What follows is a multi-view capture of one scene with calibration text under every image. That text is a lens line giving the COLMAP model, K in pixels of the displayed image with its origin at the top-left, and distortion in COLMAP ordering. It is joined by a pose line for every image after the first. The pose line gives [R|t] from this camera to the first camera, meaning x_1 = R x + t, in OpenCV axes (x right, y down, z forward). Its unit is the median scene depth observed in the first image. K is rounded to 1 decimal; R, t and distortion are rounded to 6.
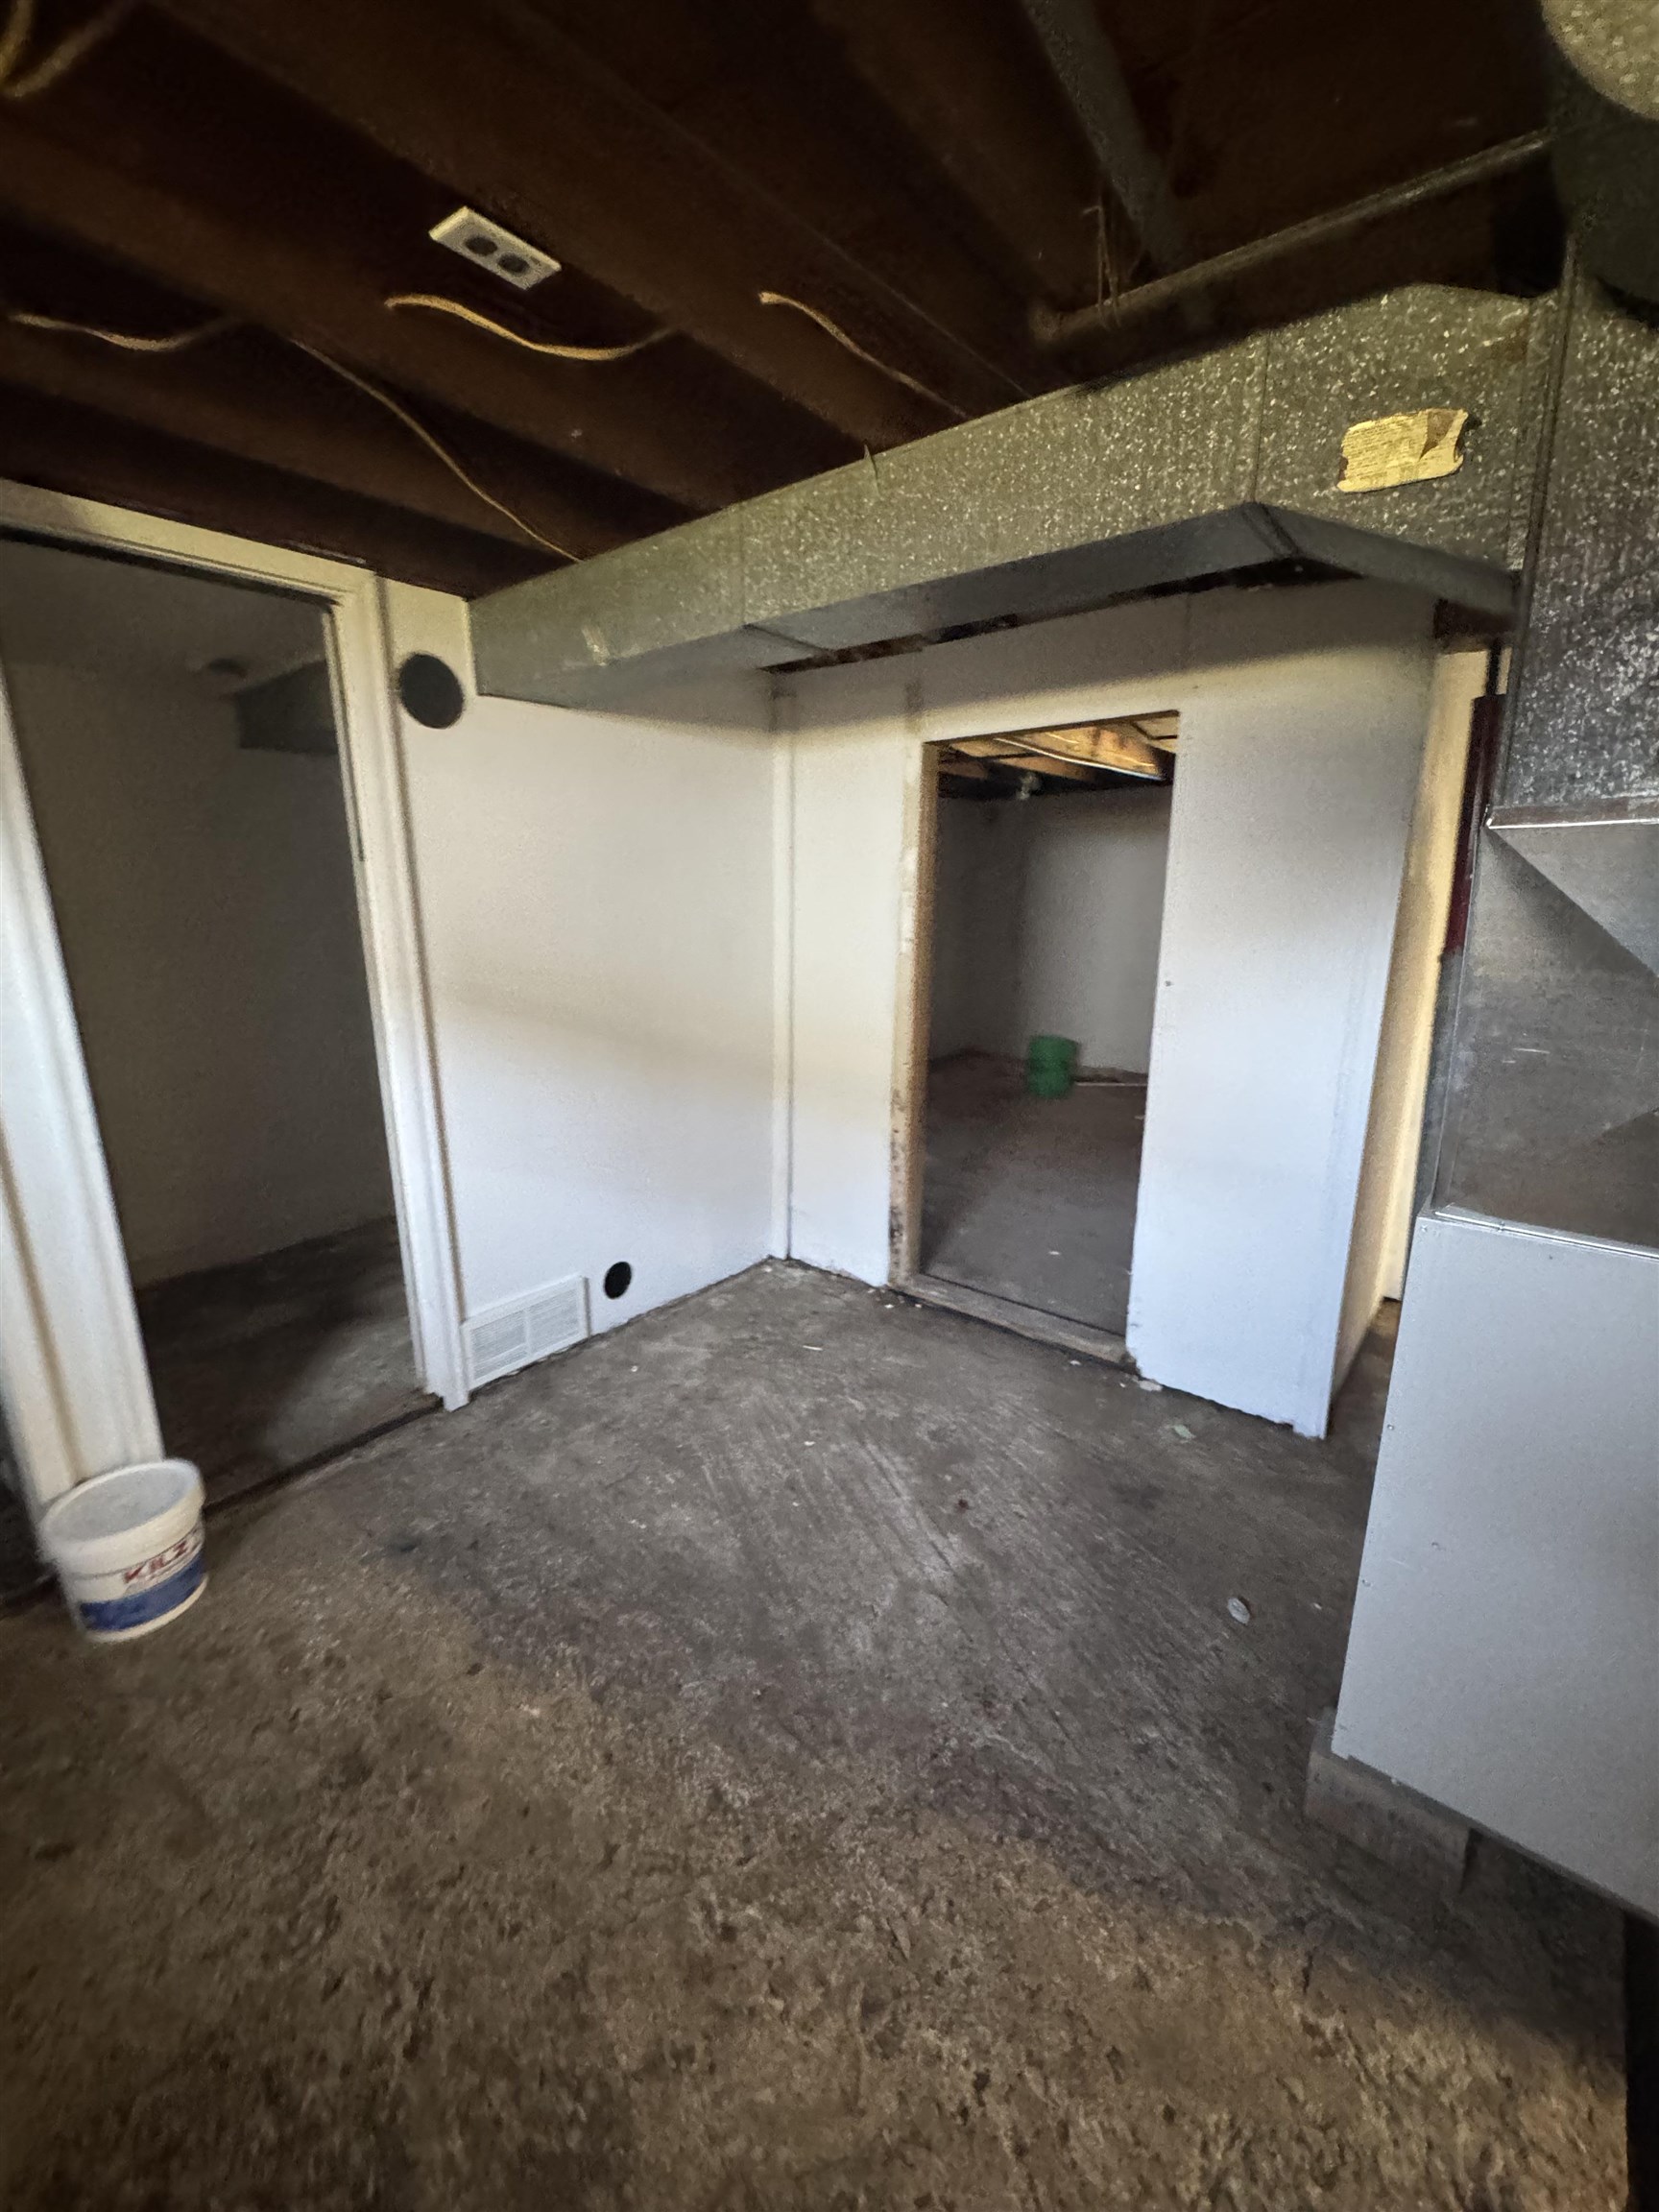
lens RADIAL K [[901.3, 0, 829.5], [0, 901.3, 1106.0], [0, 0, 1]] dist [-0.001900, -0.000316]
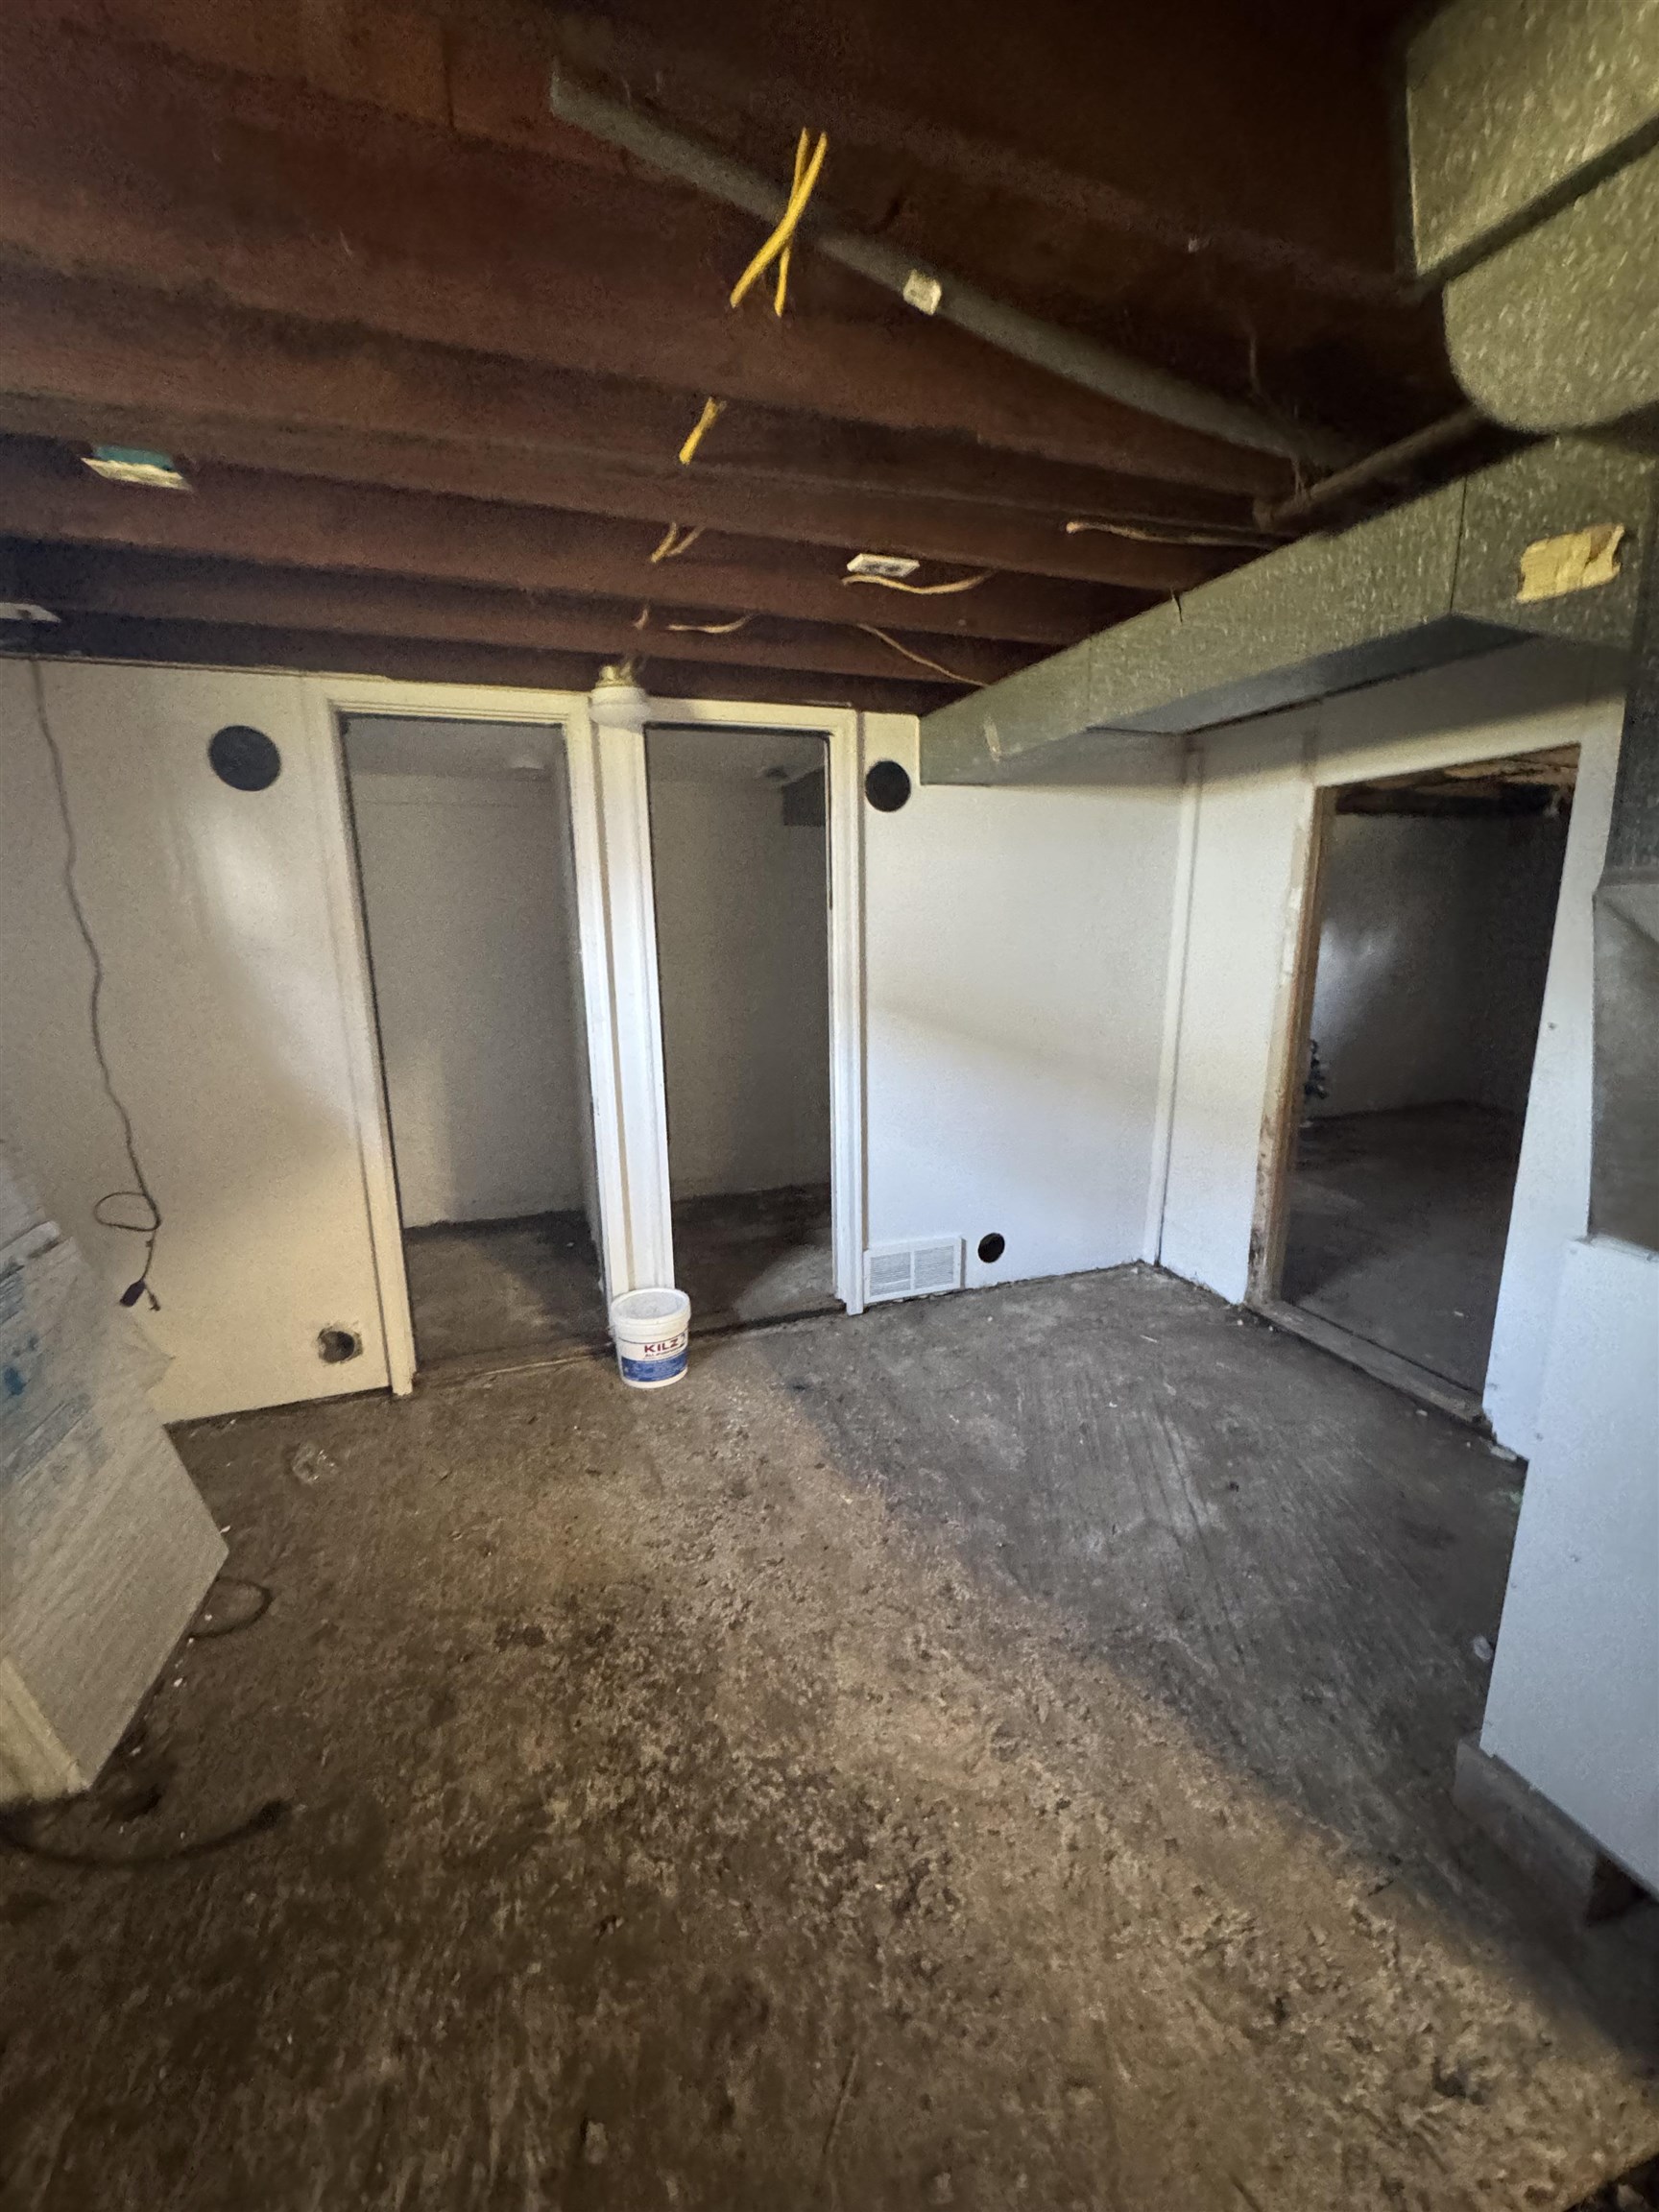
lens RADIAL K [[896.6, 0, 834.2], [0, 896.6, 1107.5], [0, 0, 1]] dist [-0.001688, -0.000103]
pose [[0.859125, 0.101598, -0.501580, 0.248788], [-0.114337, 0.993427, 0.005383, 0.036343], [0.498830, 0.052725, 0.865094, -0.227629]]
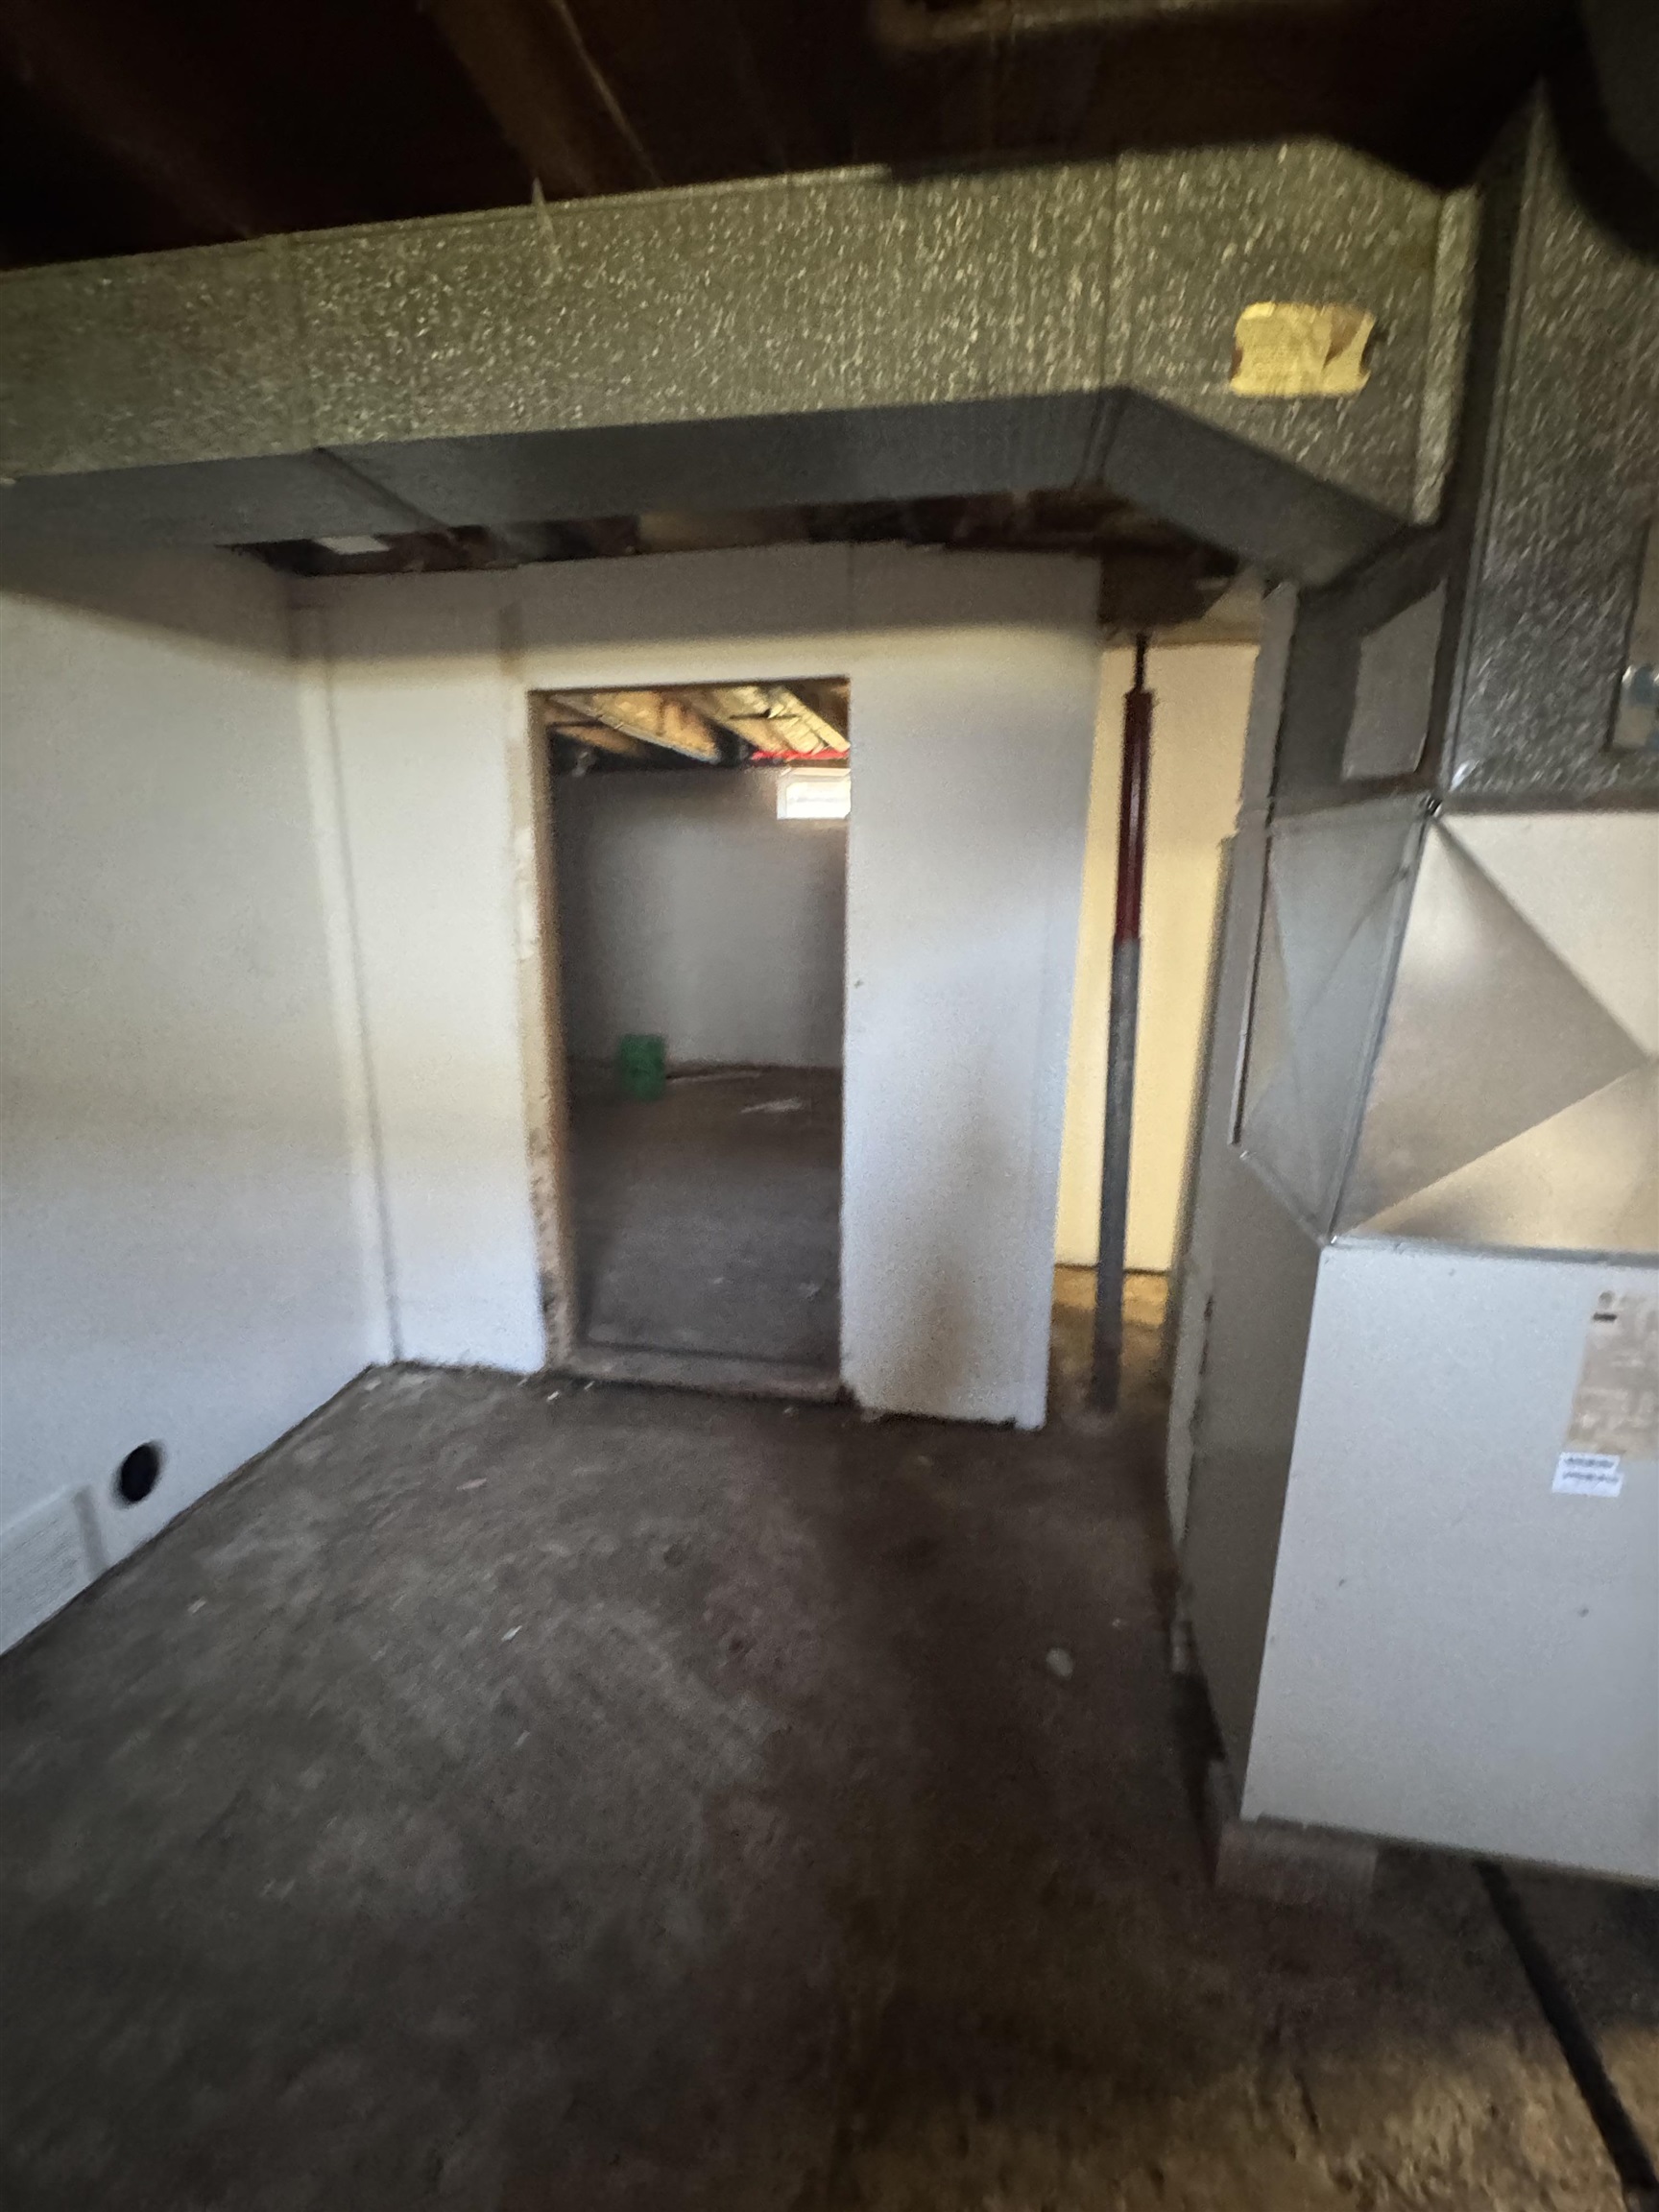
lens RADIAL K [[906.4, 0, 831.5], [0, 906.4, 1104.0], [0, 0, 1]] dist [-0.002271, -0.000376]
pose [[0.870889, -0.120089, 0.476583, -0.114674], [0.114051, 0.992599, 0.041702, -0.068054], [-0.478063, 0.018037, 0.878140, 0.258852]]
